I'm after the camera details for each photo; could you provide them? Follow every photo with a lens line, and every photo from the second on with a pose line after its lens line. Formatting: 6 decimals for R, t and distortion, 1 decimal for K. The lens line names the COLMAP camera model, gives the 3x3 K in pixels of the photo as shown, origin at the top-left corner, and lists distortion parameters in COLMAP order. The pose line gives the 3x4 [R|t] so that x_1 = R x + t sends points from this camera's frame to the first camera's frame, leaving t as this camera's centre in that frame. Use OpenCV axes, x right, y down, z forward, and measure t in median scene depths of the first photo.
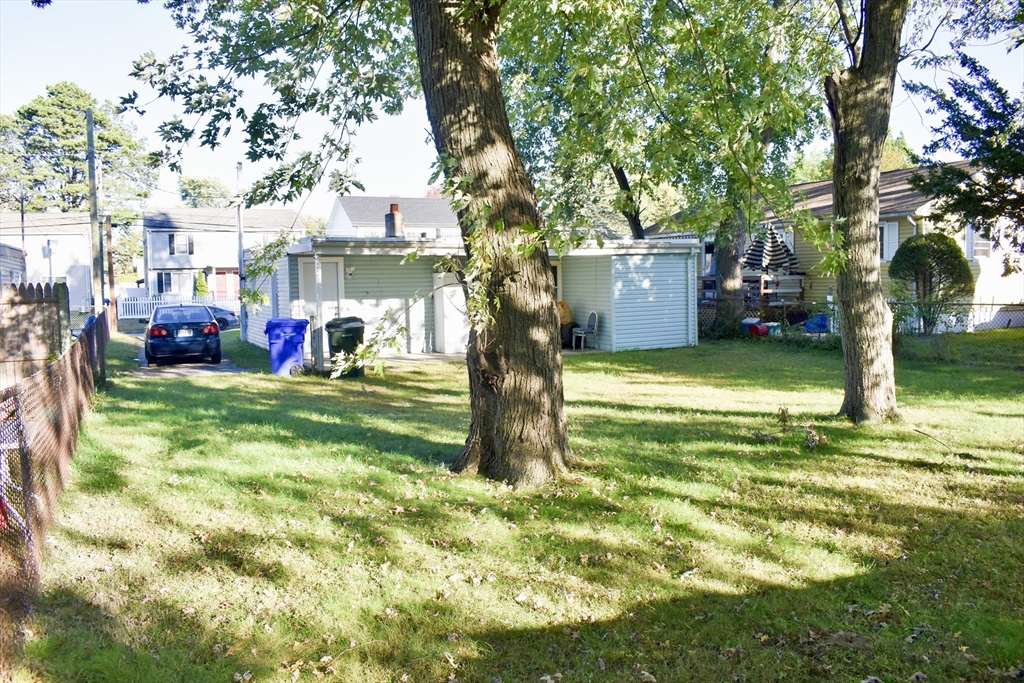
lens RADIAL K [[803.0, 0, 508.3], [0, 803.0, 338.7], [0, 0, 1]] dist [-0.089206, 0.001289]
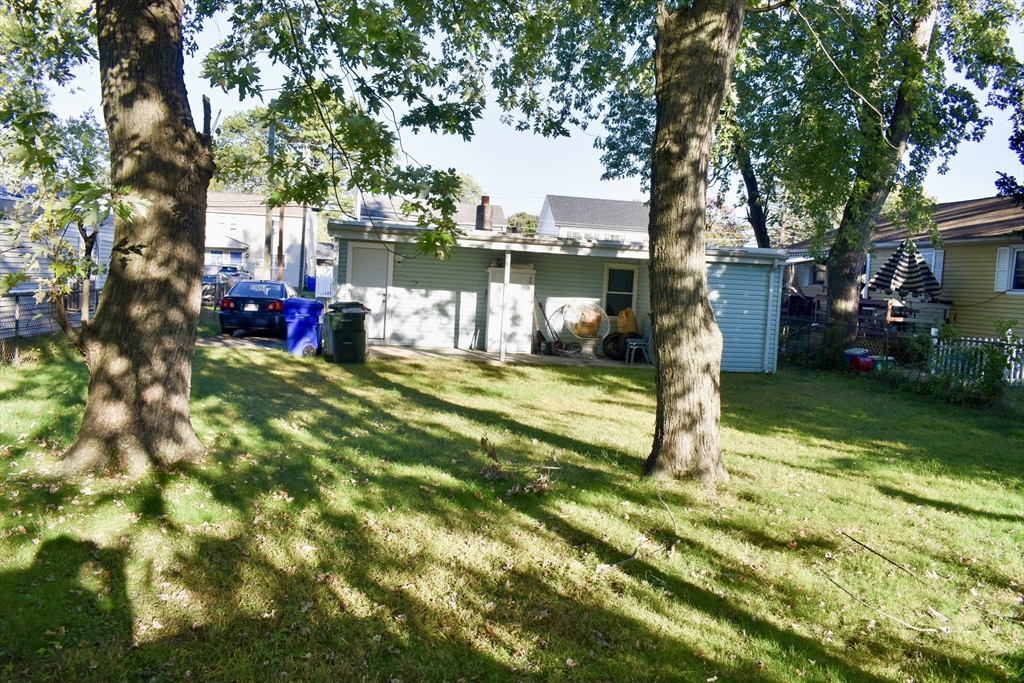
lens RADIAL K [[803.0, 0, 508.3], [0, 803.0, 338.7], [0, 0, 1]] dist [-0.089206, 0.001289]
pose [[0.946887, 0.094889, -0.307247, 0.233560], [-0.097428, 0.995217, 0.007099, -0.006168], [0.306452, 0.023212, 0.951603, 0.097813]]
